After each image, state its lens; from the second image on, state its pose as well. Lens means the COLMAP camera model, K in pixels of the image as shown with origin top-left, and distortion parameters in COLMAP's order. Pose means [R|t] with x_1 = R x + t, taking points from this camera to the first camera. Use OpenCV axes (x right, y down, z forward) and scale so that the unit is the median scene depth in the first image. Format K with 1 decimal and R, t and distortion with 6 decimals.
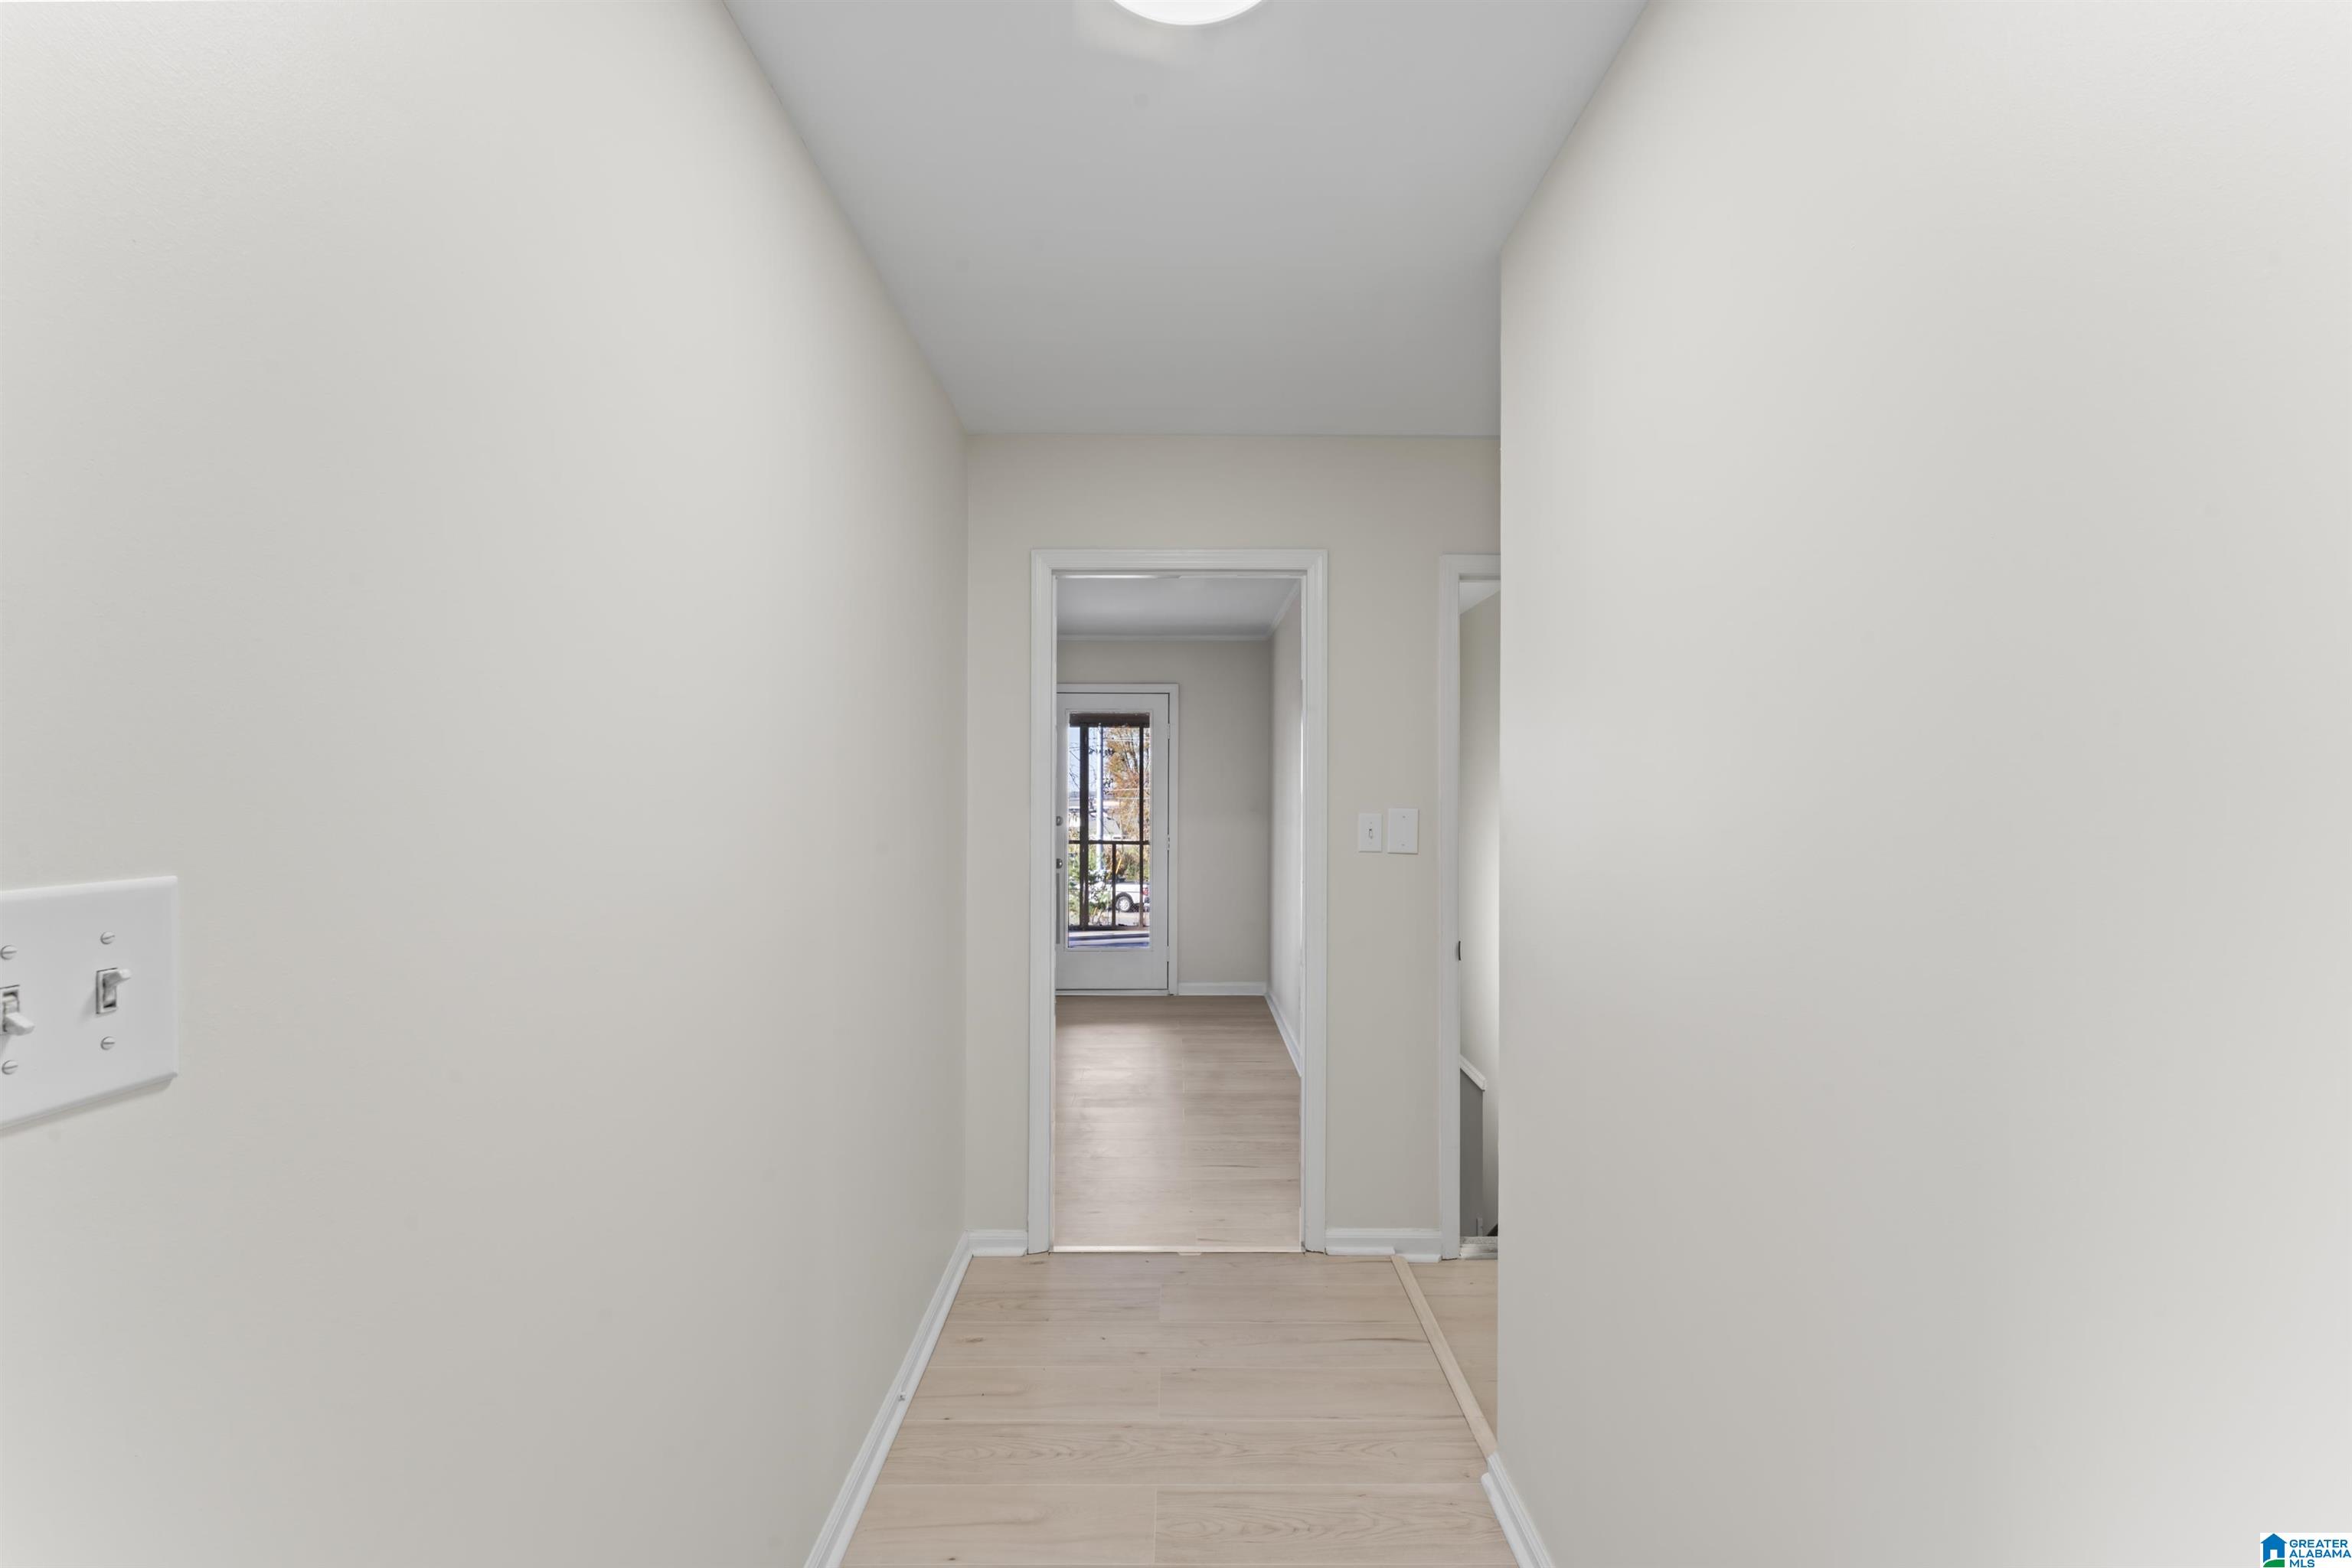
lens RADIAL K [[937.3, 0, 1175.5], [0, 937.3, 788.4], [0, 0, 1]] dist [-0.001934, -0.000123]
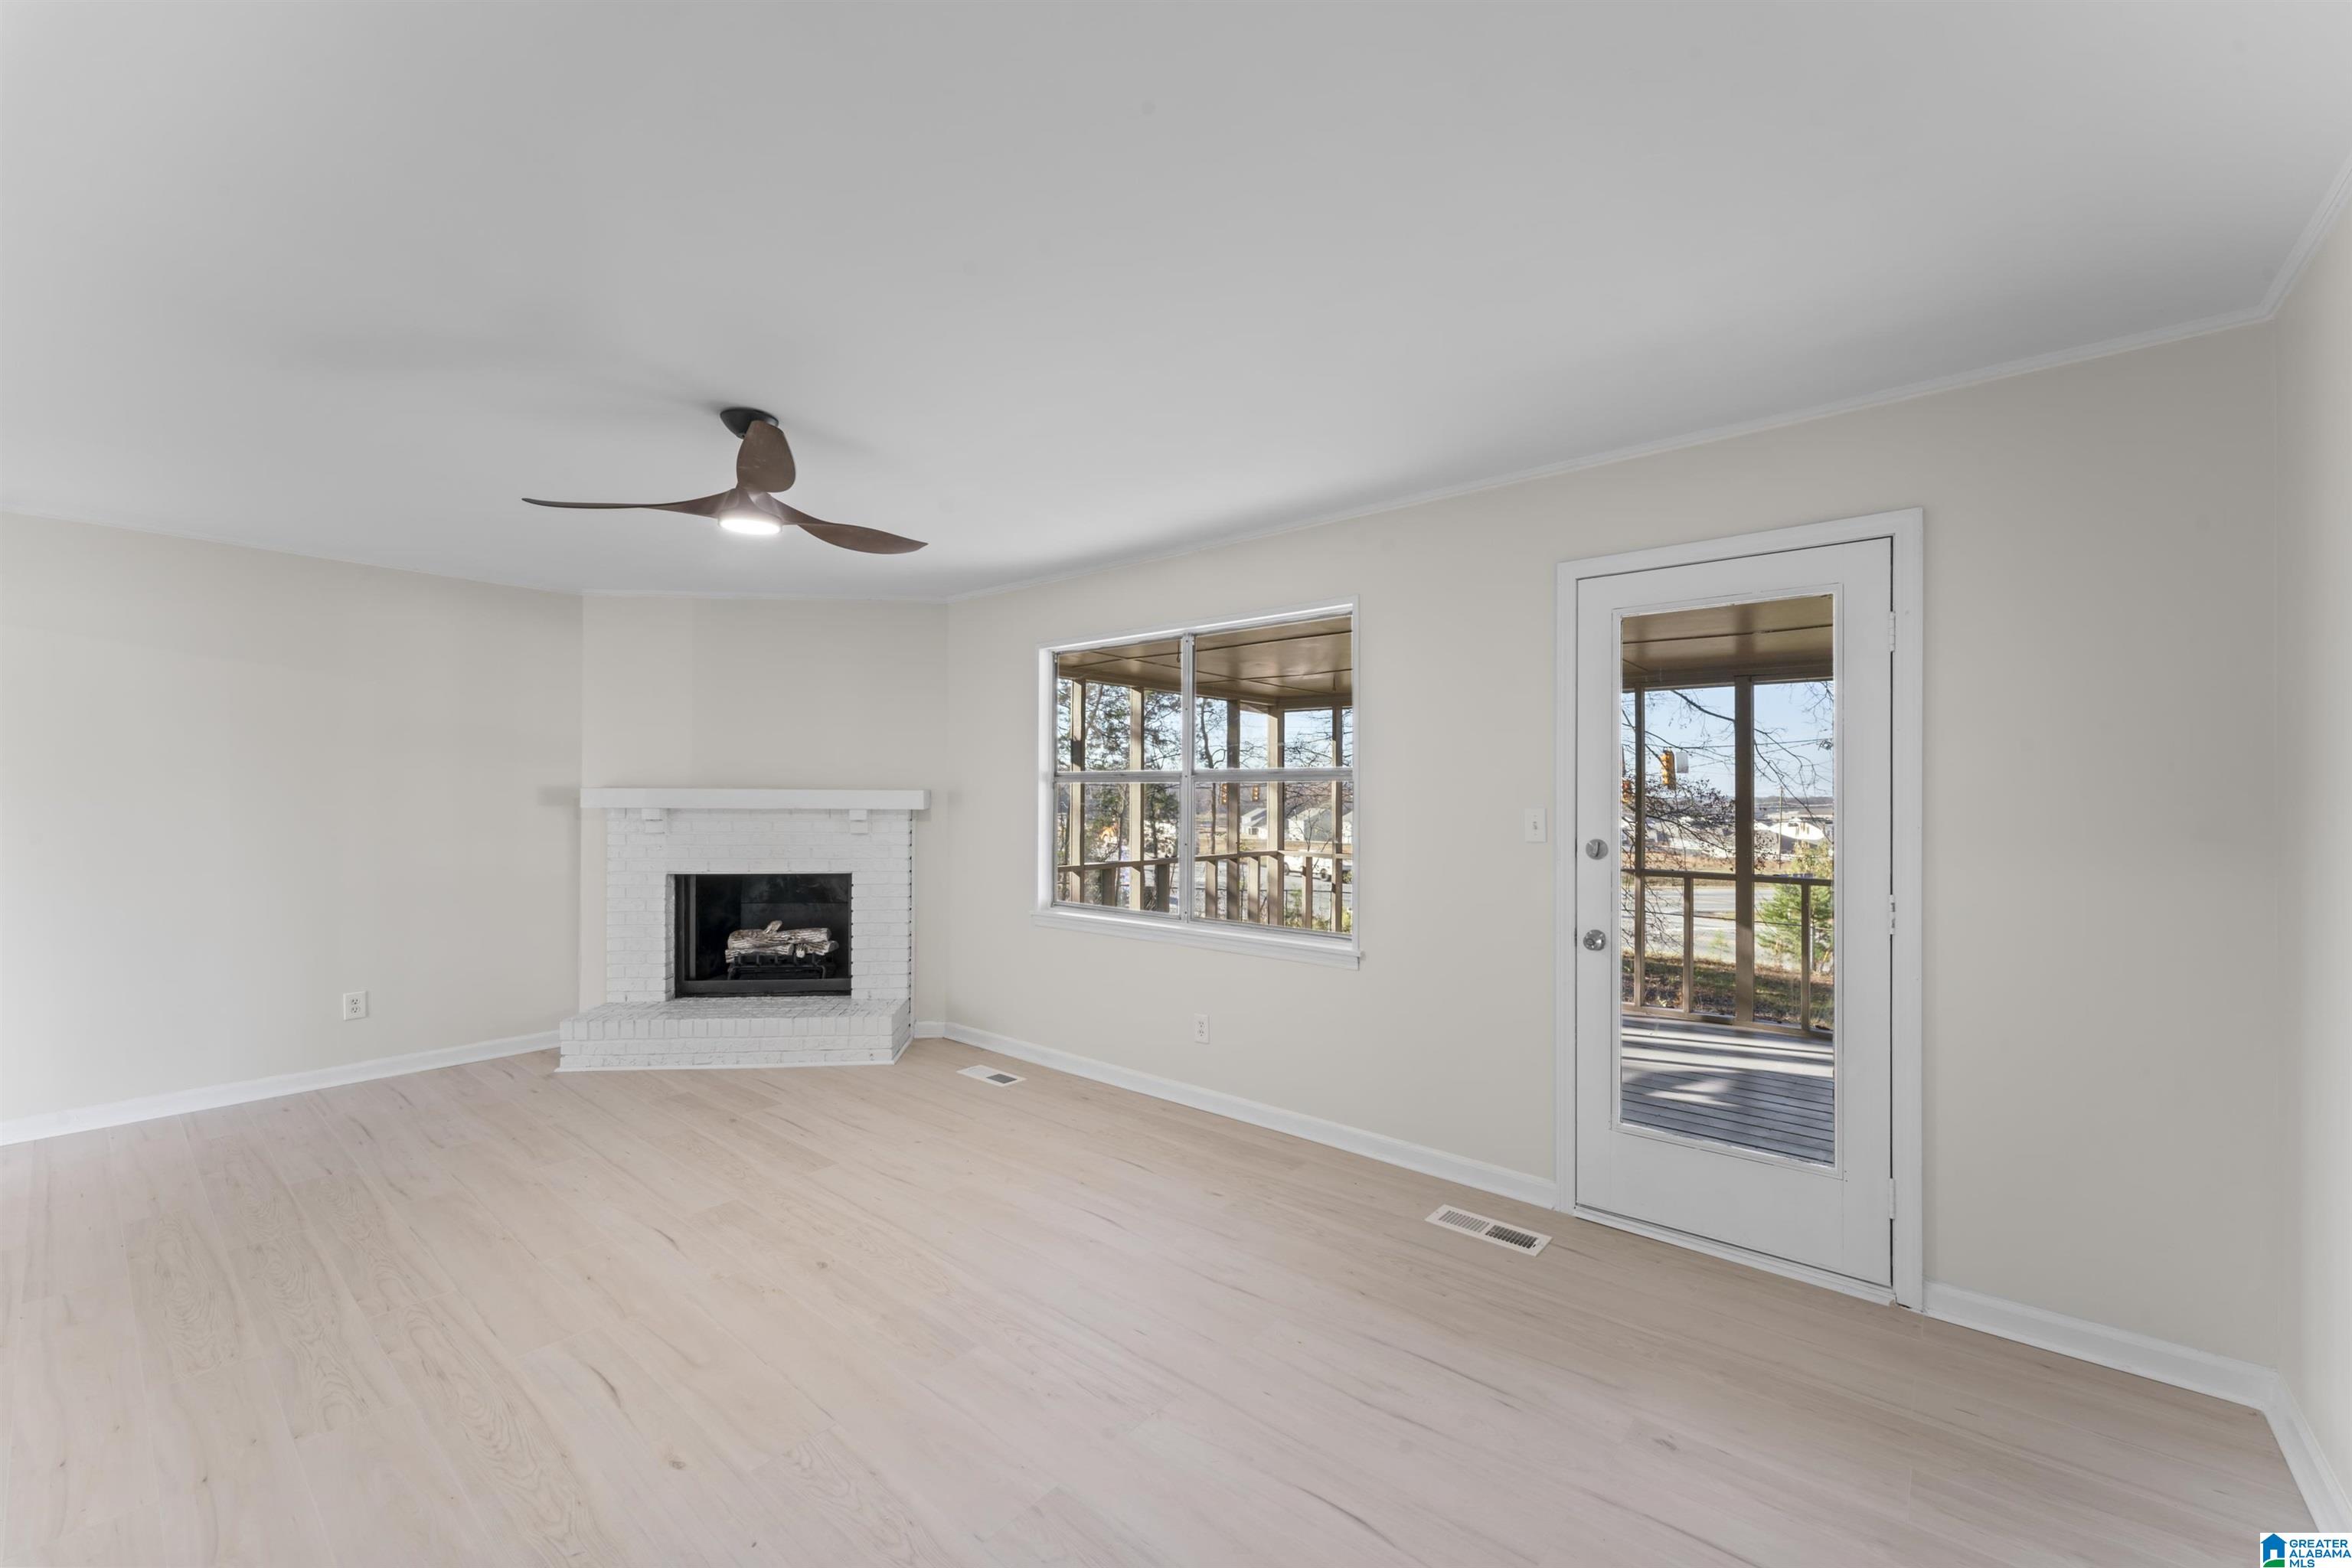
lens RADIAL K [[937.3, 0, 1175.6], [0, 937.3, 788.1], [0, 0, 1]] dist [-0.001934, -0.000123]
pose [[0.789286, -0.004144, -0.614011, -0.003329], [-0.001551, 0.999961, -0.008743, 0.006533], [0.614023, 0.007853, 0.789249, 0.501960]]
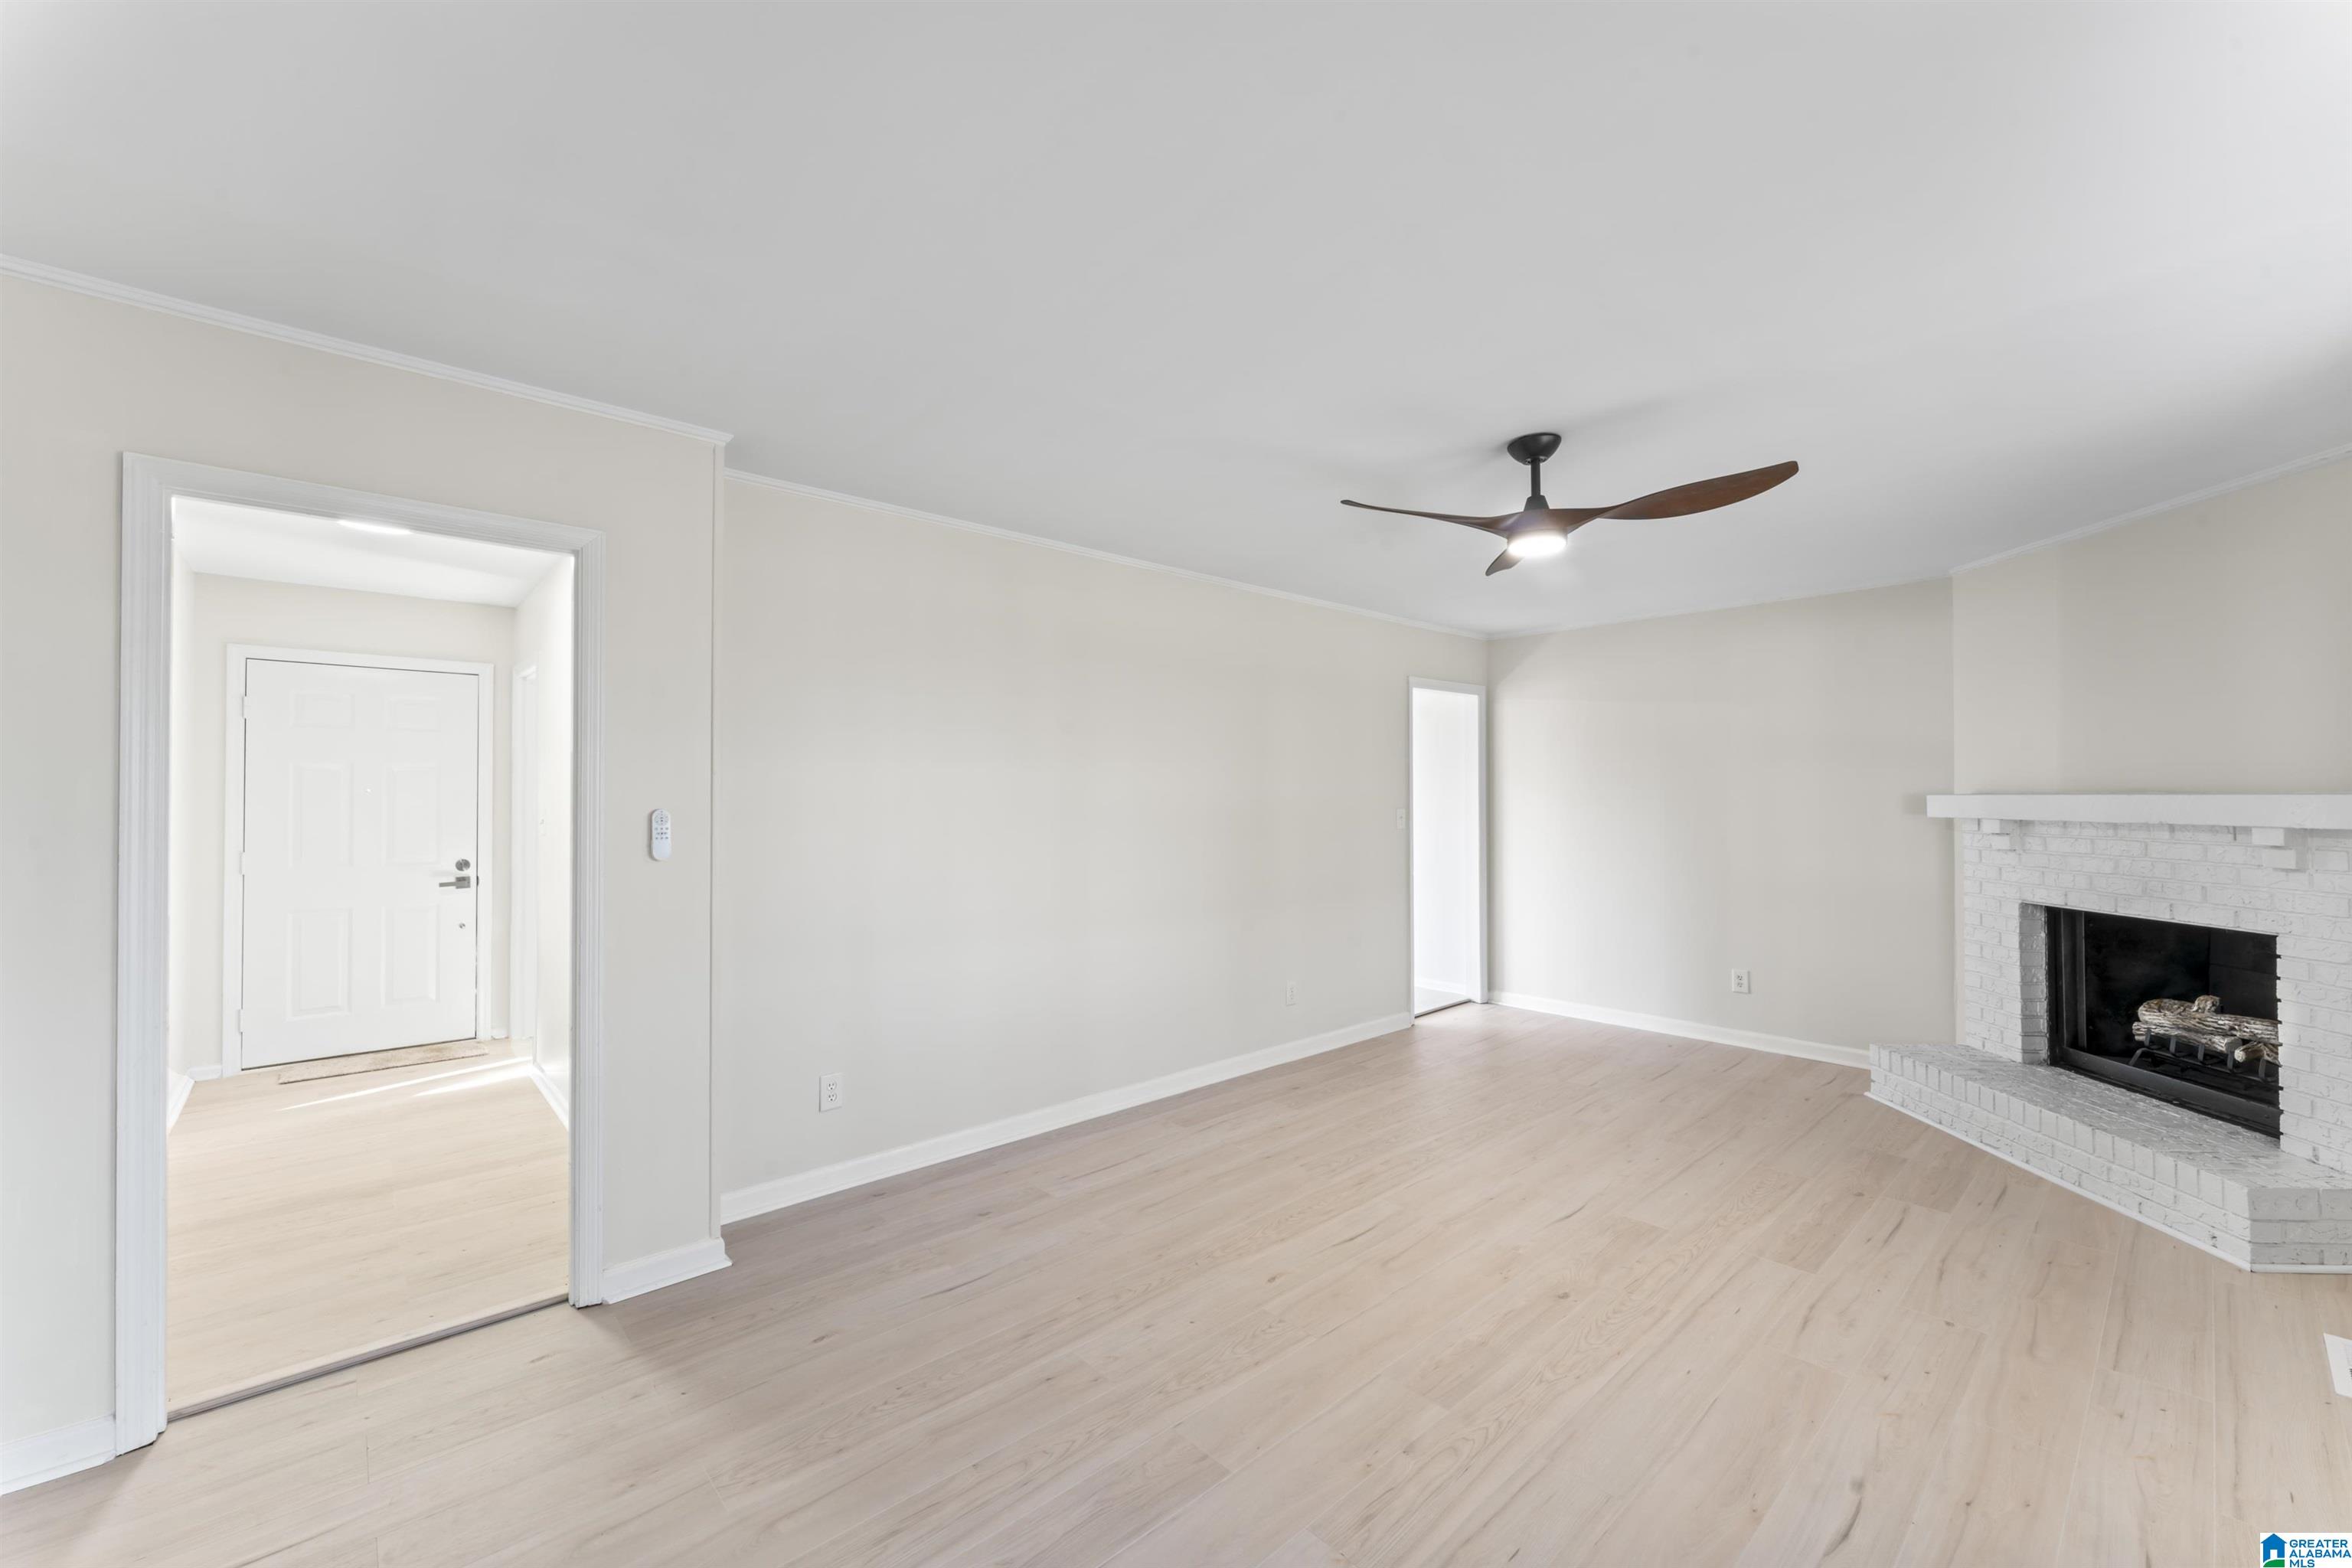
lens RADIAL K [[937.3, 0, 1176.9], [0, 937.3, 790.2], [0, 0, 1]] dist [-0.001934, -0.000123]
pose [[-0.709356, -0.008529, -0.704799, 0.015719], [-0.003526, 0.999957, -0.008552, 0.004915], [0.704842, -0.003582, -0.709355, 0.952830]]
